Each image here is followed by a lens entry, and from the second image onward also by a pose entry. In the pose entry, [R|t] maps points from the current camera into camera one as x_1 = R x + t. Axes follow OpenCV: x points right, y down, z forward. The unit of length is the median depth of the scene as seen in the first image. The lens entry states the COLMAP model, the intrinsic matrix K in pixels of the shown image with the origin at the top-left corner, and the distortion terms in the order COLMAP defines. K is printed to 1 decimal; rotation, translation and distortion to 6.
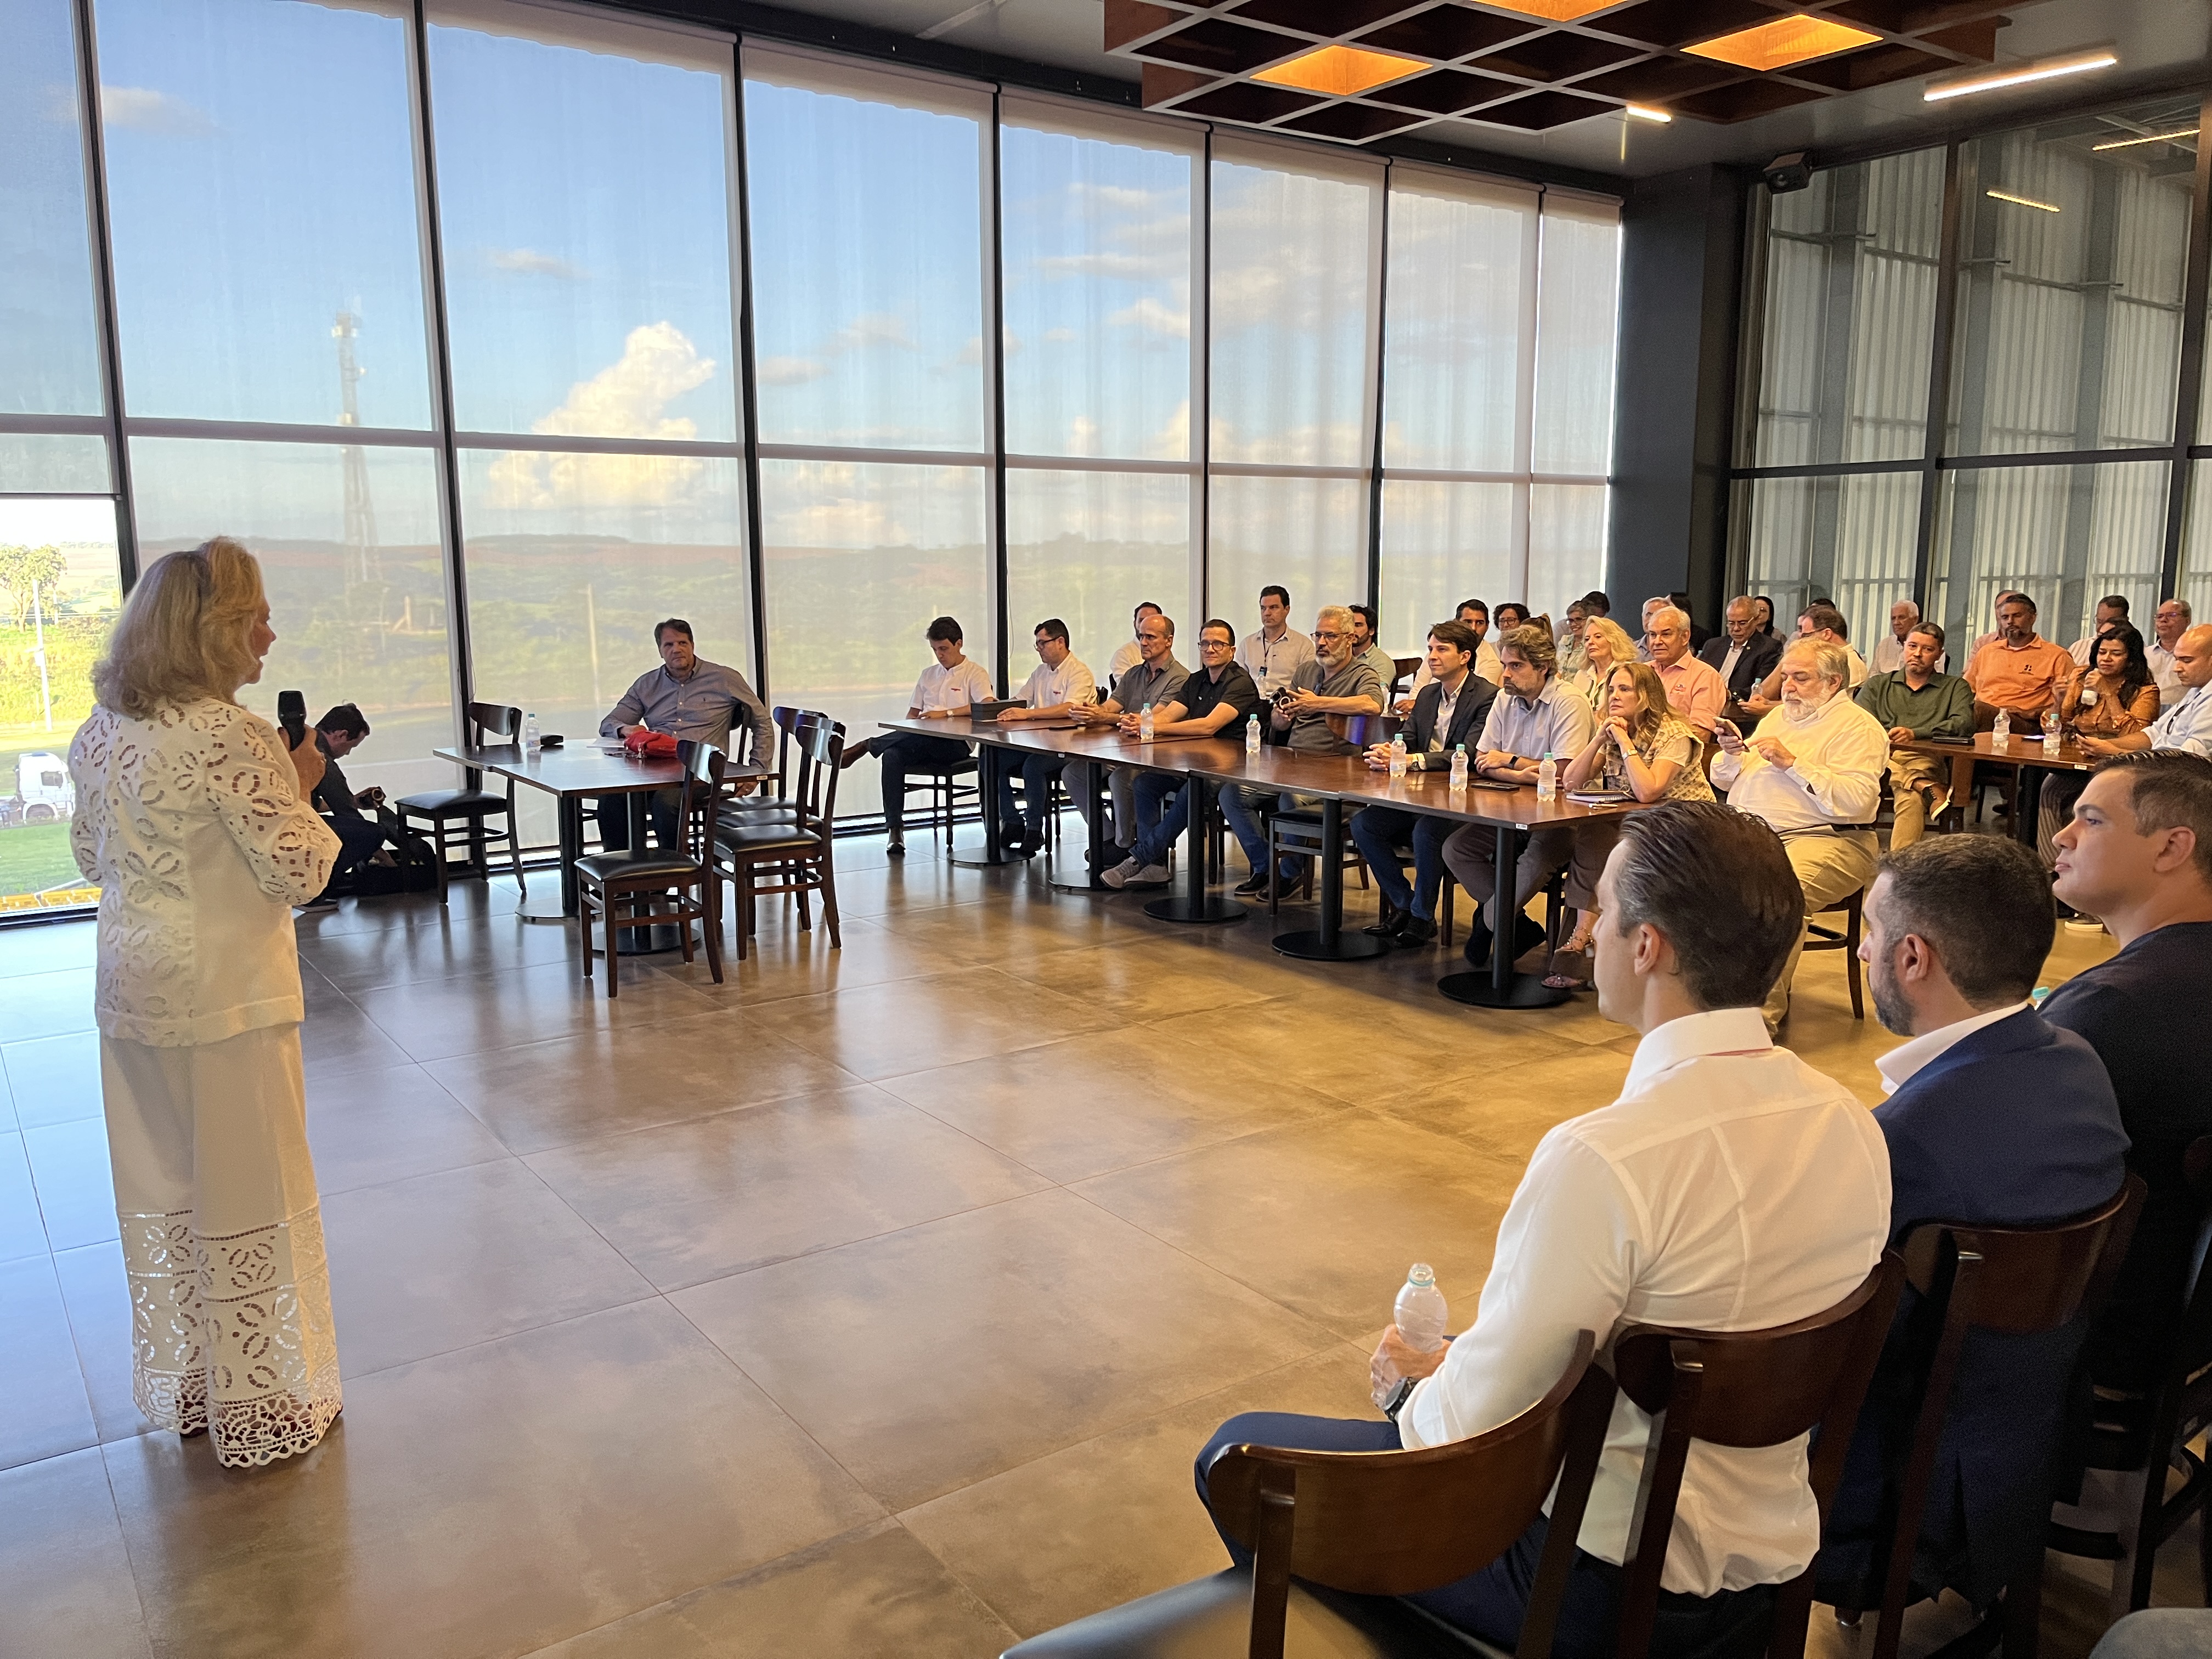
lens RADIAL K [[1665.8, 0, 1124.0], [0, 1665.8, 825.8], [0, 0, 1]] dist [0.044223, -0.058003]
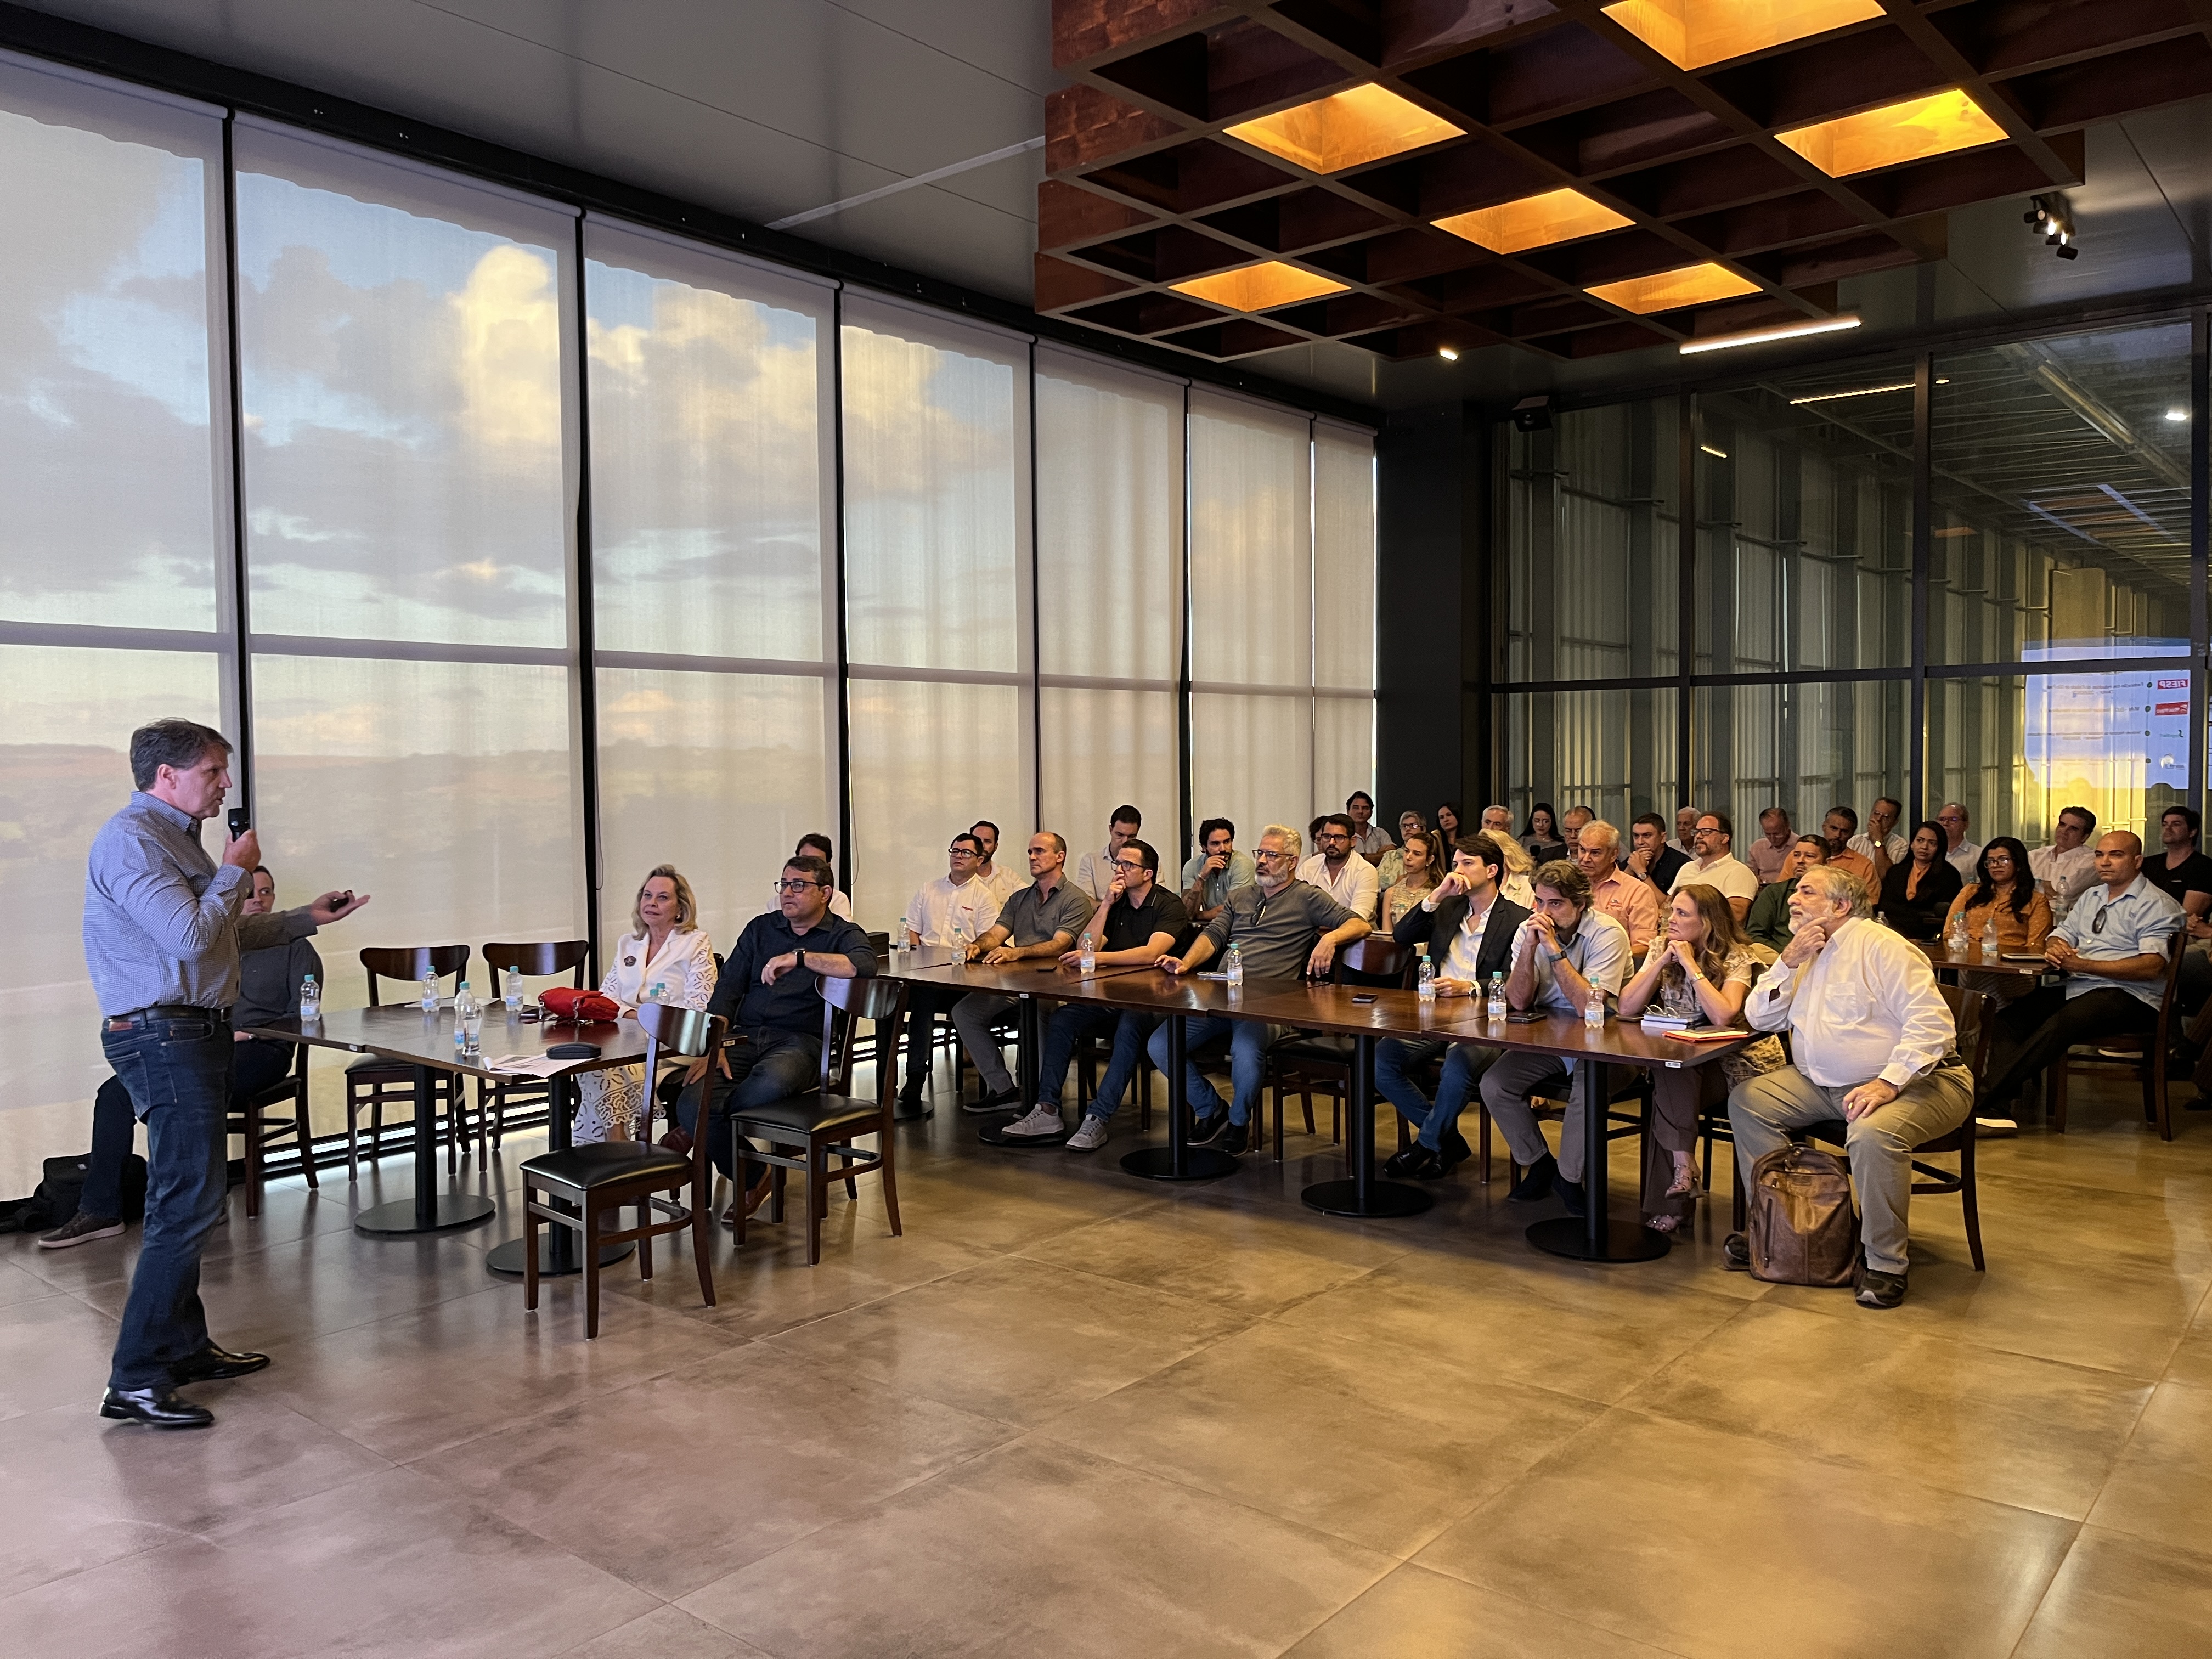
lens RADIAL K [[1665.8, 0, 1124.0], [0, 1665.8, 825.8], [0, 0, 1]] dist [0.044223, -0.058003]
pose [[0.967842, -0.016778, 0.251000, -0.166998], [0.047188, 0.992170, -0.115633, -0.022584], [-0.247094, 0.123759, 0.961056, 0.095306]]
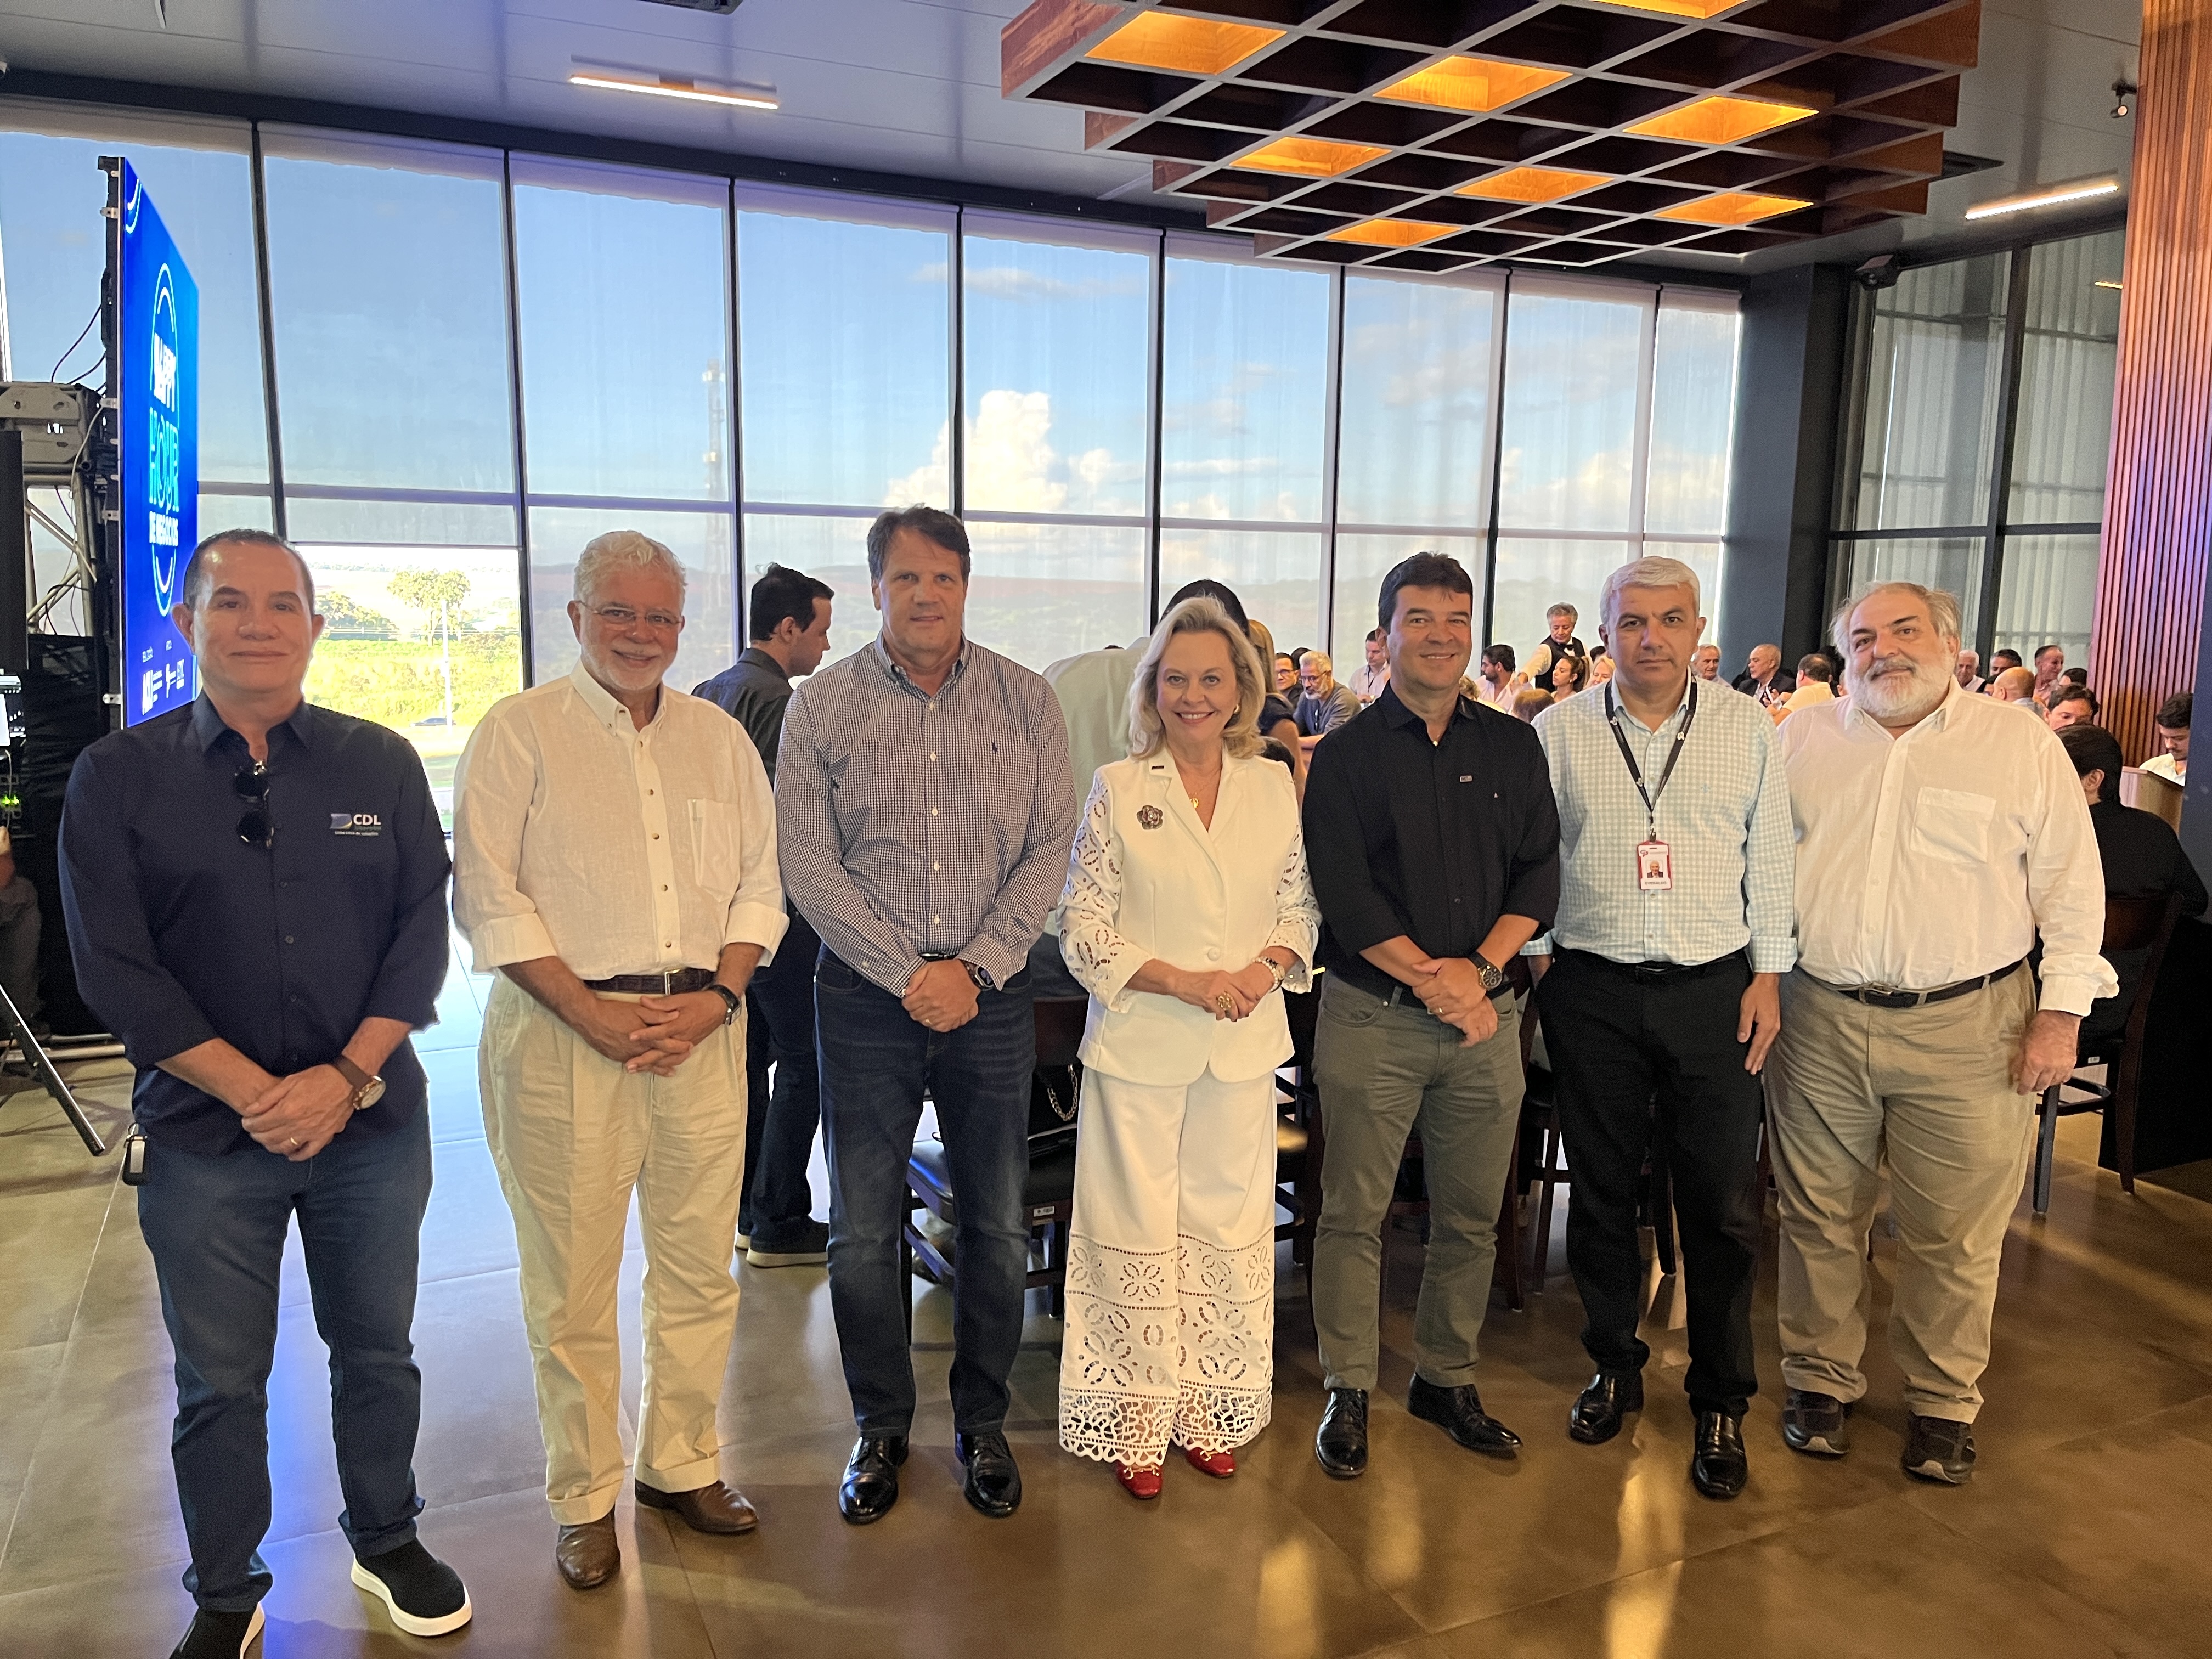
lens RADIAL K [[1657.2, 0, 1109.5], [0, 1657.2, 853.6], [0, 0, 1]] dist [0.002203, -0.000553]
pose [[0.981338, 0.046854, -0.186495, 0.145868], [-0.047493, 0.998871, 0.001040, 0.034375], [0.186333, 0.007836, 0.982455, -0.250674]]
